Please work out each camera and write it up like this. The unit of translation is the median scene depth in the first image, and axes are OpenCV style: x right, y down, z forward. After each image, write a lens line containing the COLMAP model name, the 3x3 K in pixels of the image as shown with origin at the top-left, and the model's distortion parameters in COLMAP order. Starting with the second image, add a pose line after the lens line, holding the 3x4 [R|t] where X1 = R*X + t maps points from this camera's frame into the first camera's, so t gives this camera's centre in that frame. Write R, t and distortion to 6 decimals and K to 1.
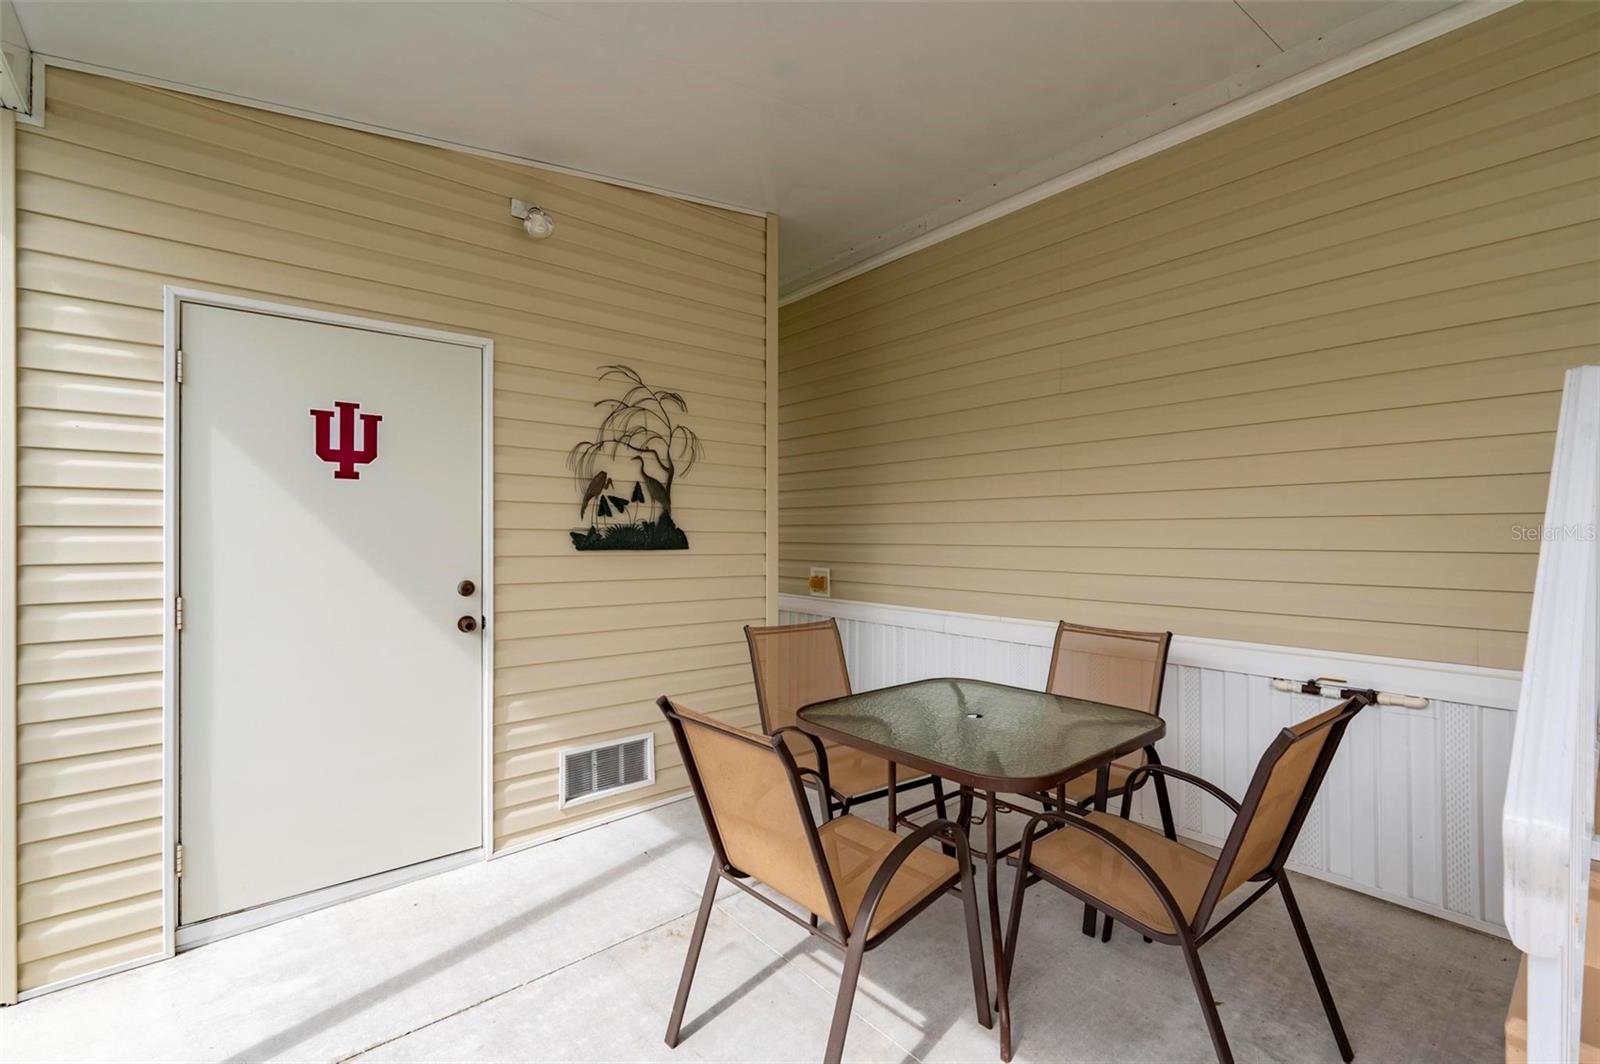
lens RADIAL K [[716.9, 0, 850.0], [0, 716.9, 532.8], [0, 0, 1]] dist [-0.001151, -0.000747]
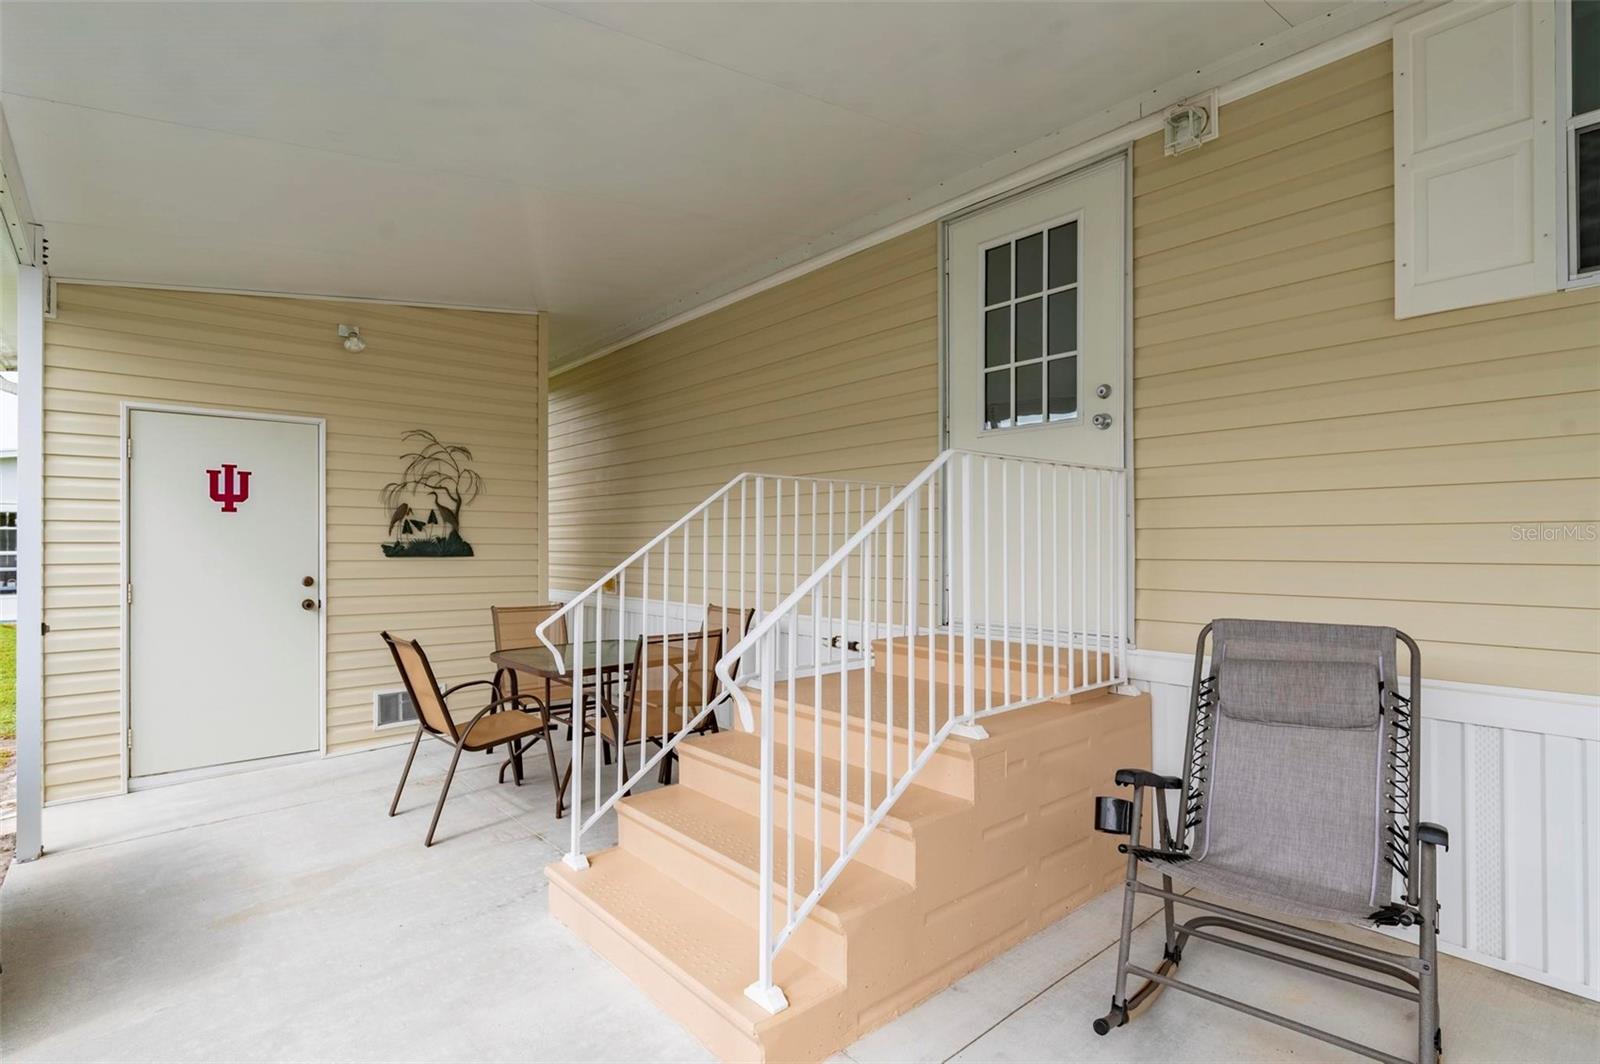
lens RADIAL K [[783.3, 0, 793.6], [0, 783.3, 544.1], [0, 0, 1]] dist [-0.002060, 0.000323]
pose [[0.999885, -0.001528, -0.015086, 0.512642], [0.001560, 0.999997, 0.002081, -0.004314], [0.015083, -0.002104, 0.999884, -0.639786]]
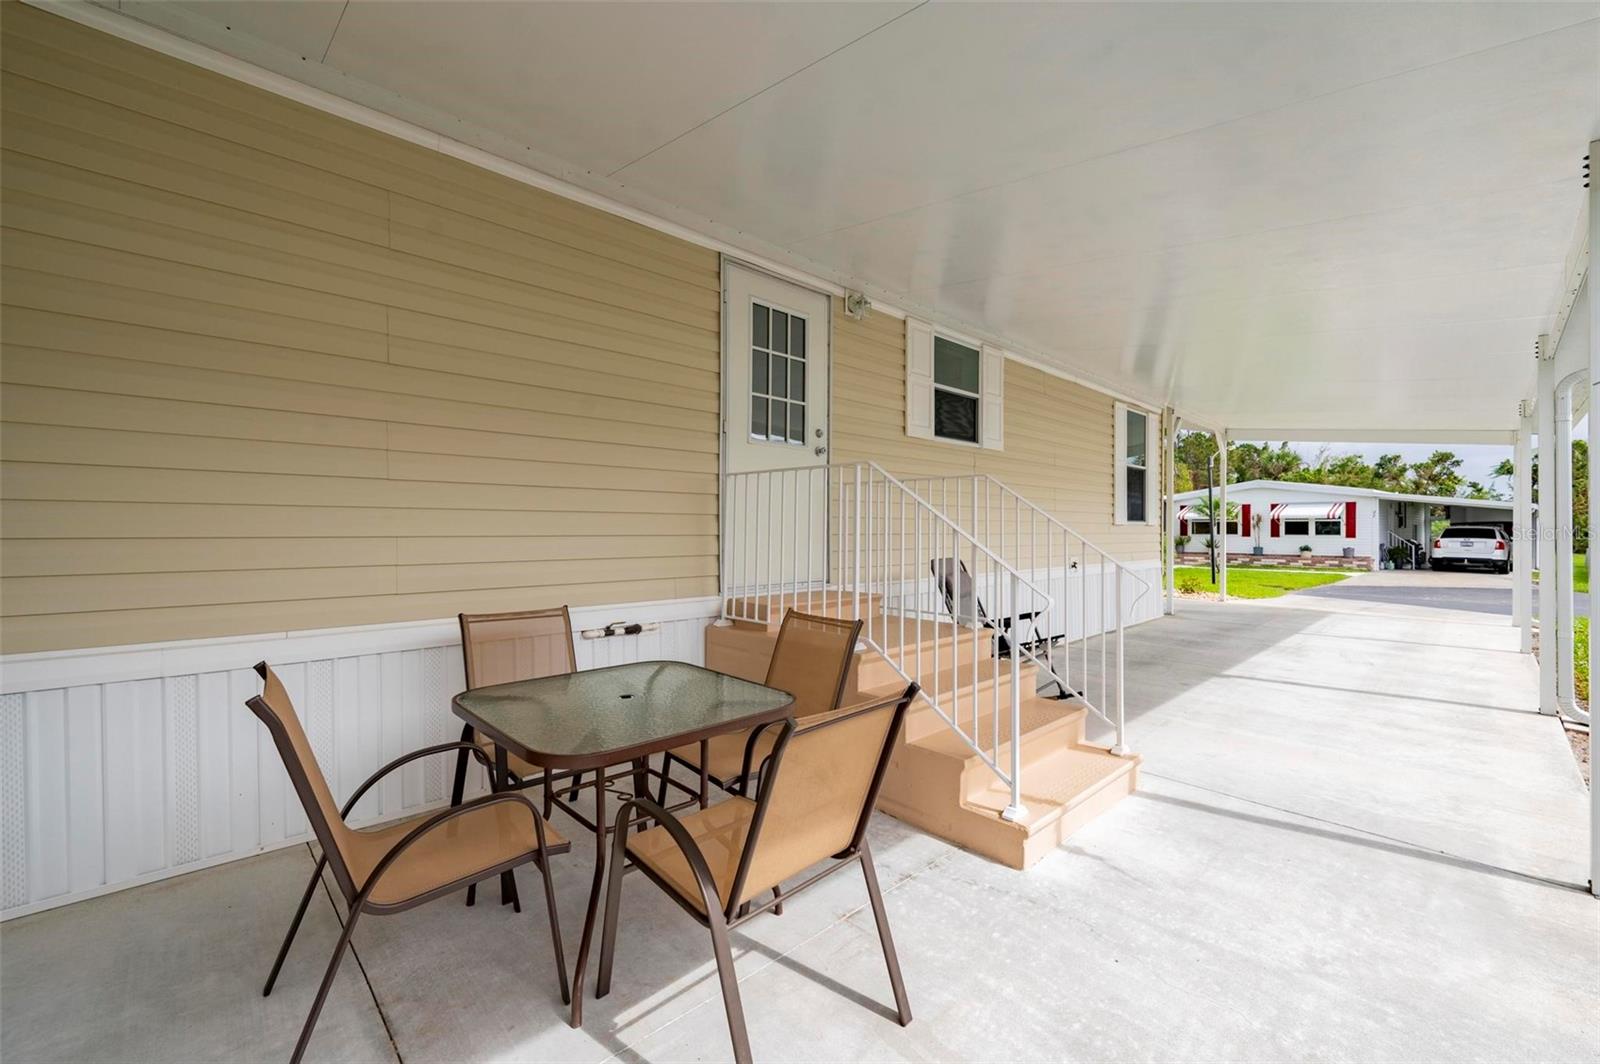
lens RADIAL K [[635.8, 0, 802.4], [0, 635.8, 532.8], [0, 0, 1]] dist [-0.001055, -0.000164]
pose [[-0.029721, -0.004010, 0.999550, -0.570356], [-0.003914, 0.999985, 0.003895, 0.009389], [-0.999551, -0.003796, -0.029736, 0.582166]]
